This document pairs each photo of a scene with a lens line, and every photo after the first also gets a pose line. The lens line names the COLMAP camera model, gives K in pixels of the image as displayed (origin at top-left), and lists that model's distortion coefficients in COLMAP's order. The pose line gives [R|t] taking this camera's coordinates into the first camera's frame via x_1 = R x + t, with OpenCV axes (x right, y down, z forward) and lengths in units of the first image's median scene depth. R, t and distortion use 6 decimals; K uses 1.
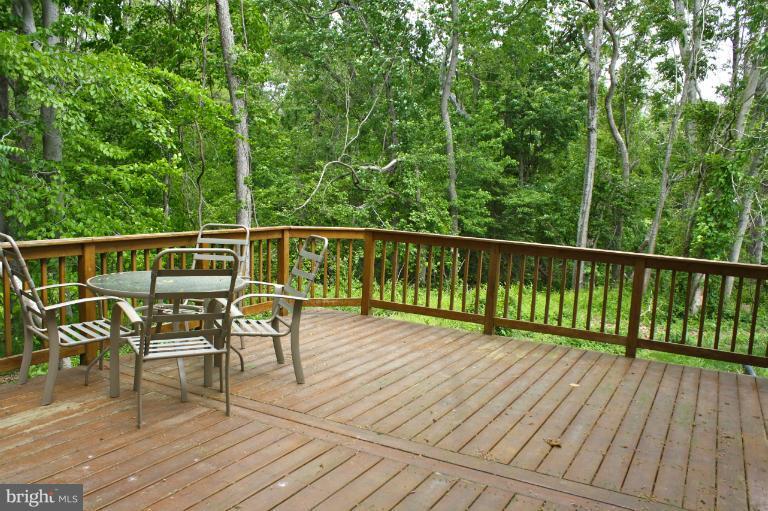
lens RADIAL K [[642.1, 0, 384.0], [0, 642.1, 255.5], [0, 0, 1]] dist [-0.171079, 0.145309]
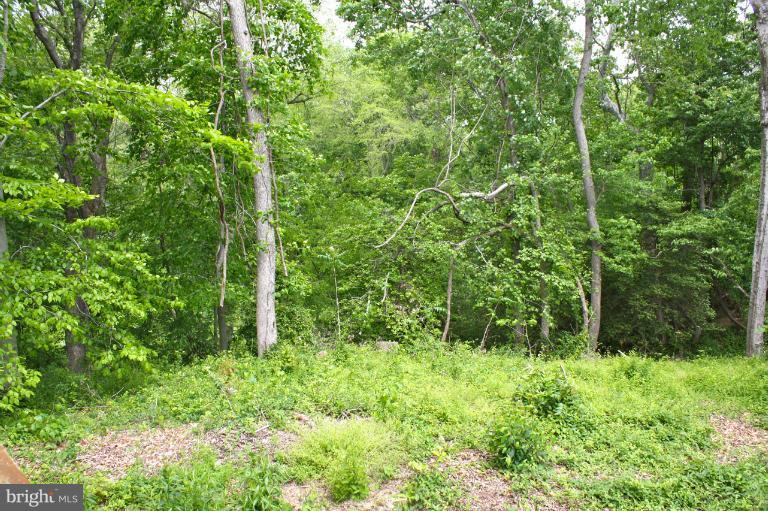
lens RADIAL K [[642.1, 0, 384.0], [0, 642.1, 255.5], [0, 0, 1]] dist [-0.171079, 0.145309]
pose [[0.944210, -0.016530, -0.328928, 0.129208], [-0.001049, 0.998583, -0.053197, -0.016578], [0.329342, 0.050574, 0.942855, 0.196583]]
